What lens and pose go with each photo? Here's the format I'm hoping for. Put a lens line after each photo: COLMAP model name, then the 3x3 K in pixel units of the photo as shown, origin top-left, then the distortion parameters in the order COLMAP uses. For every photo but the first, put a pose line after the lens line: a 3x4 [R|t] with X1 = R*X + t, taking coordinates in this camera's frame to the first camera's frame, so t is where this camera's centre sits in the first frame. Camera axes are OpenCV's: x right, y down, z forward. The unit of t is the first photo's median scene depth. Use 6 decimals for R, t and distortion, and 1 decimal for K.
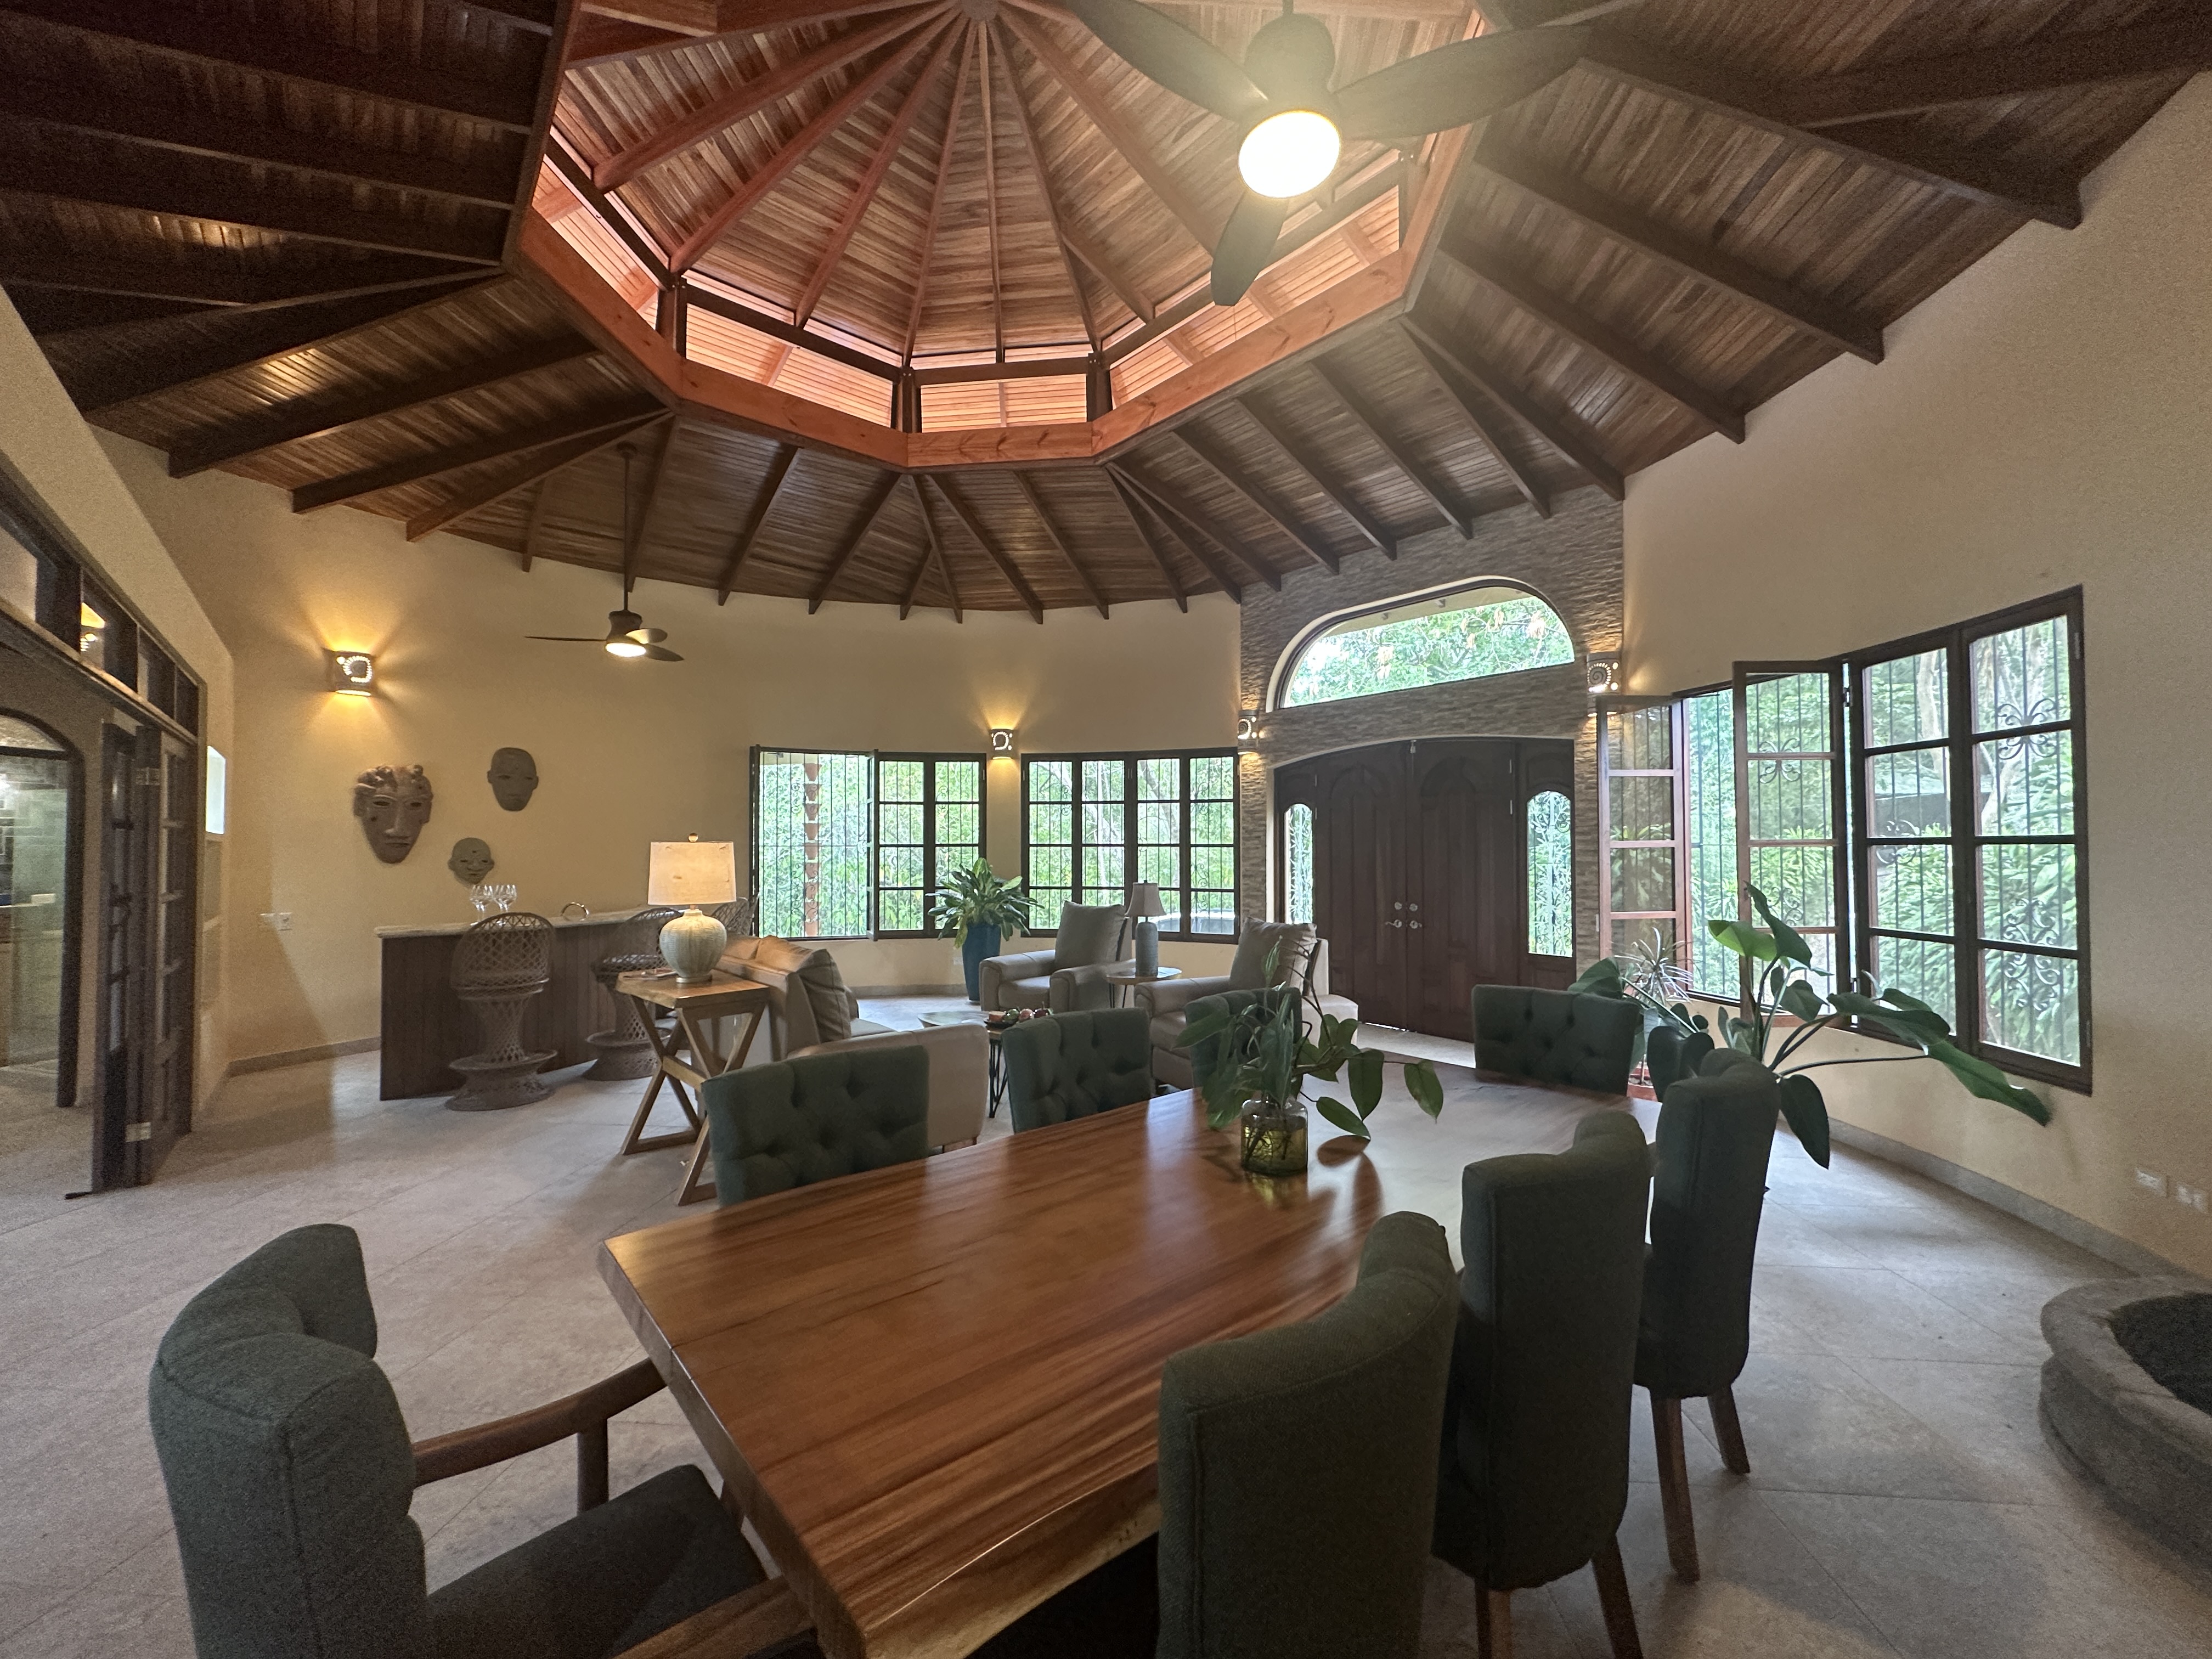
lens RADIAL K [[883.0, 0, 1106.9], [0, 883.0, 836.8], [0, 0, 1]] dist [-0.001065, -0.000126]
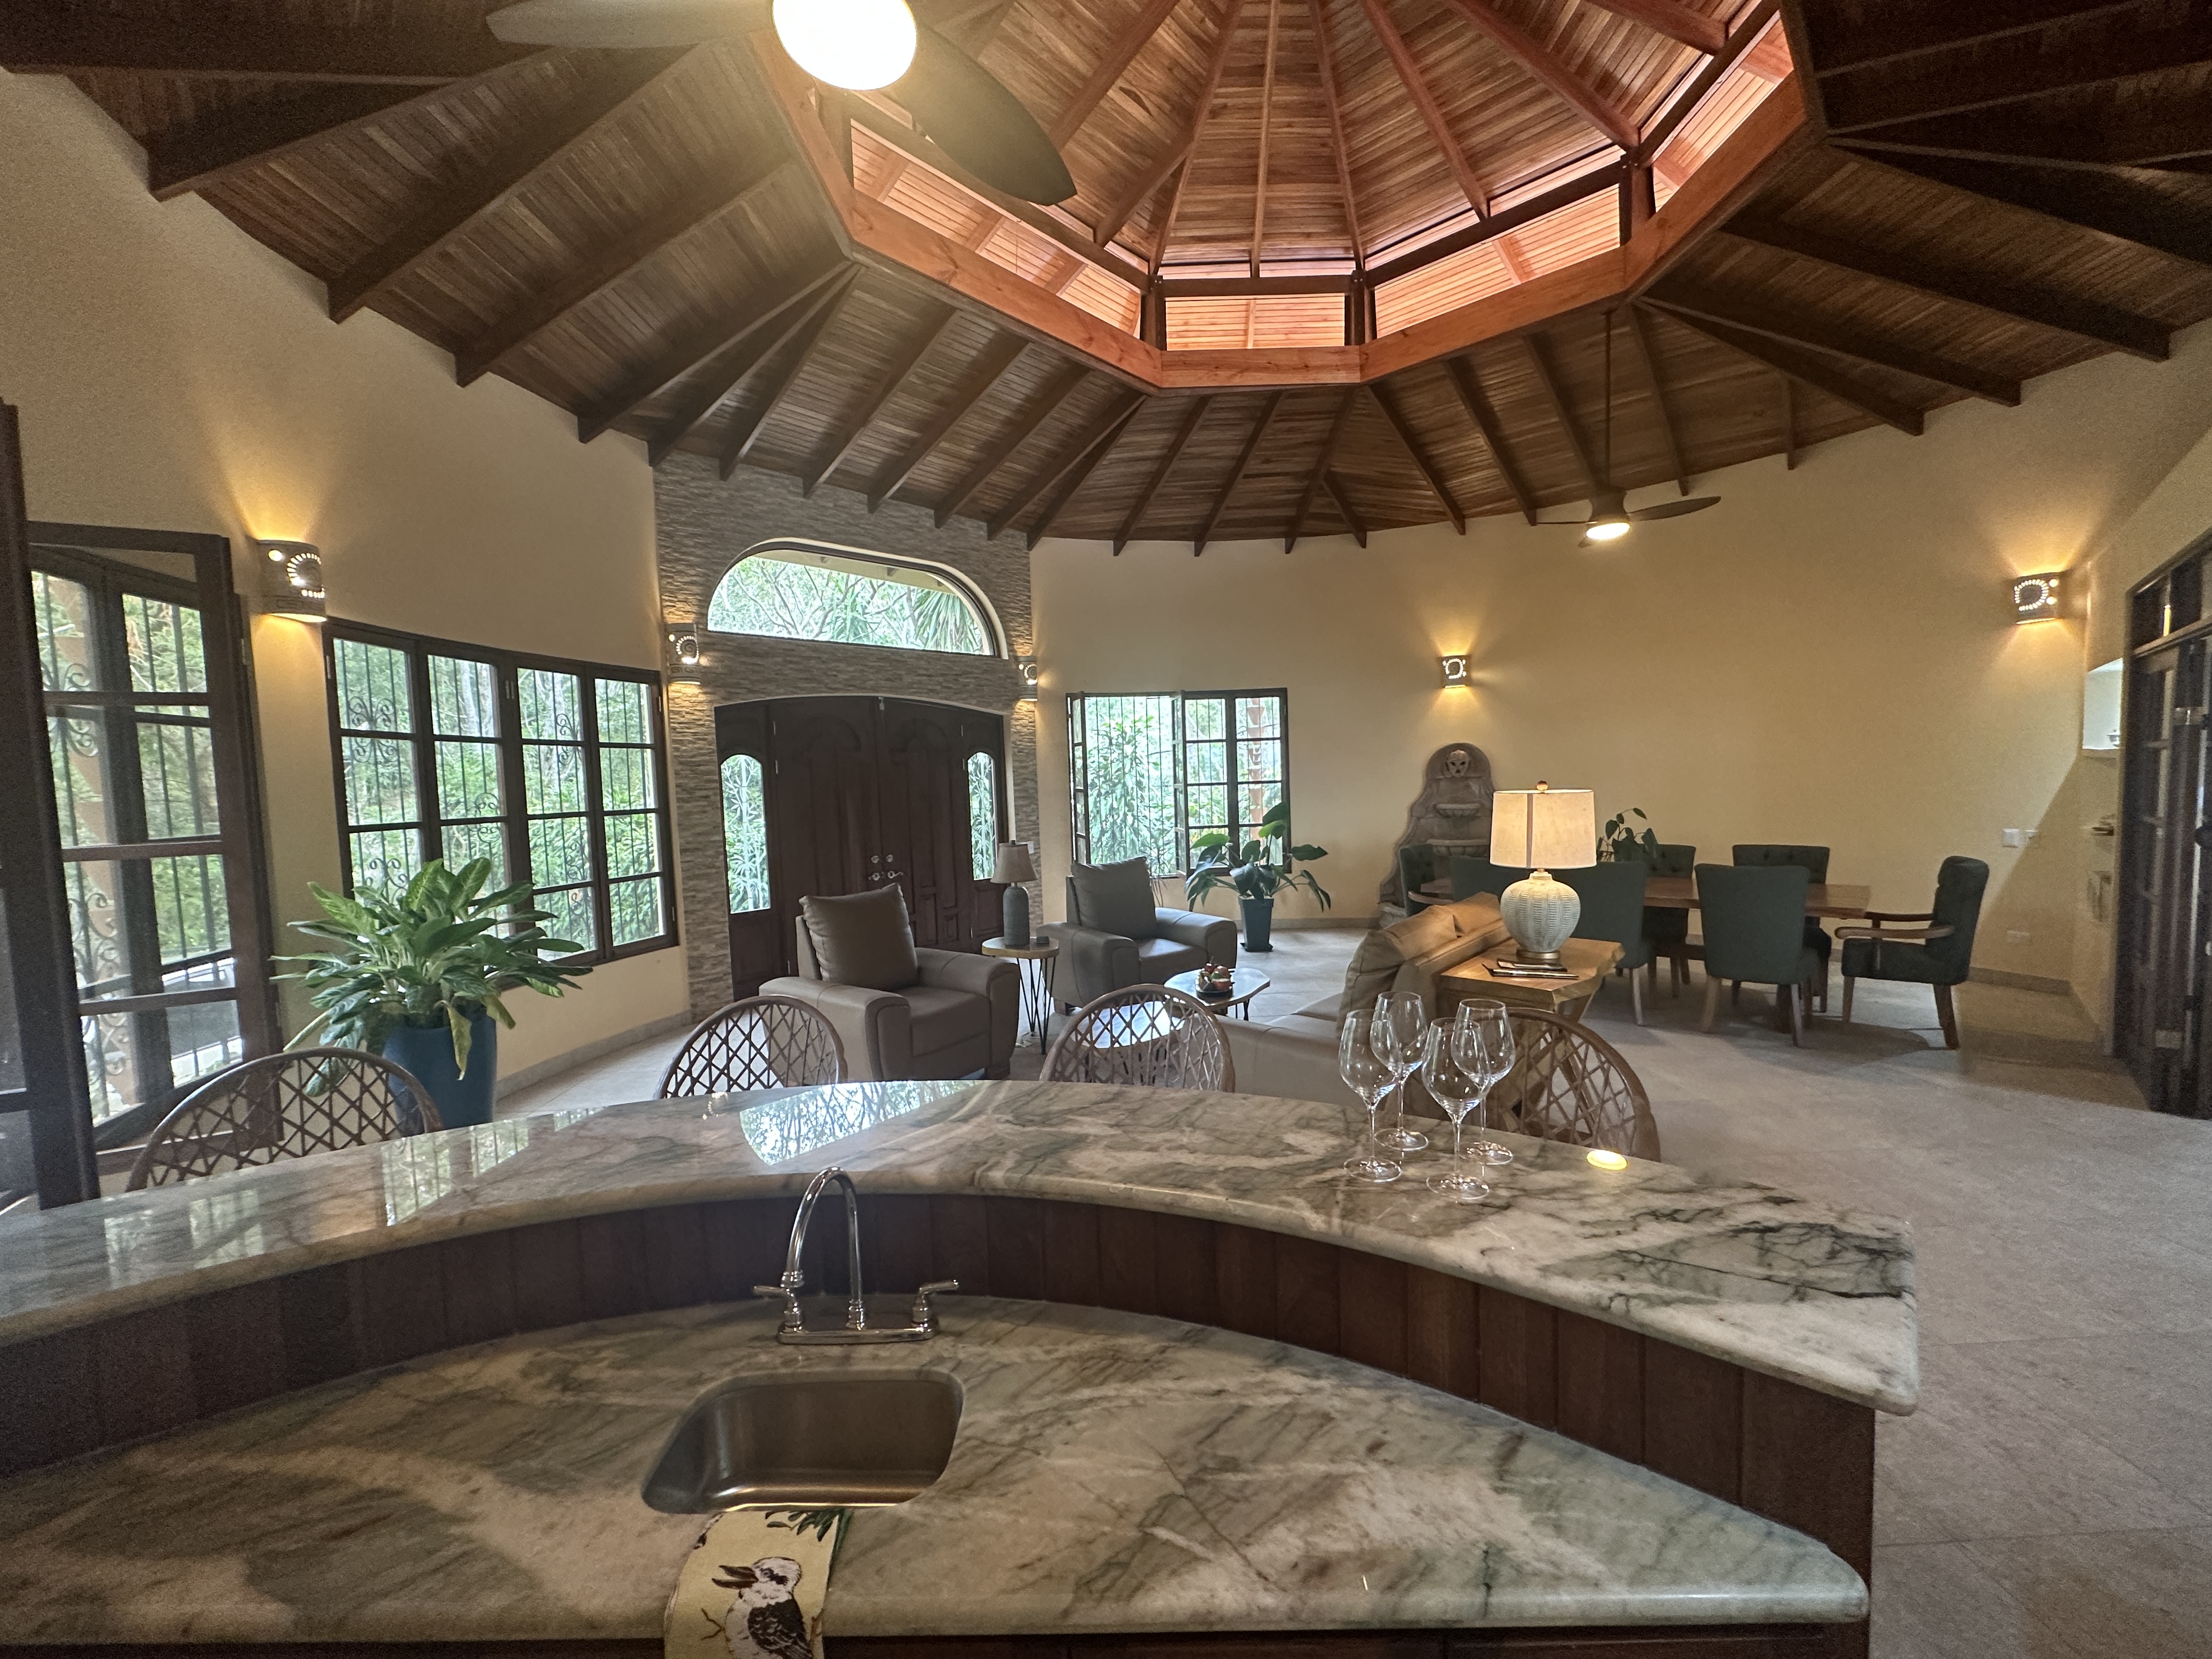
lens RADIAL K [[883.0, 0, 1106.5], [0, 883.0, 837.3], [0, 0, 1]] dist [-0.001065, -0.000126]
pose [[-0.112797, -0.064434, 0.991527, -0.632762], [0.023228, 0.997451, 0.067461, -0.008699], [-0.993346, 0.030641, -0.111013, 0.758295]]
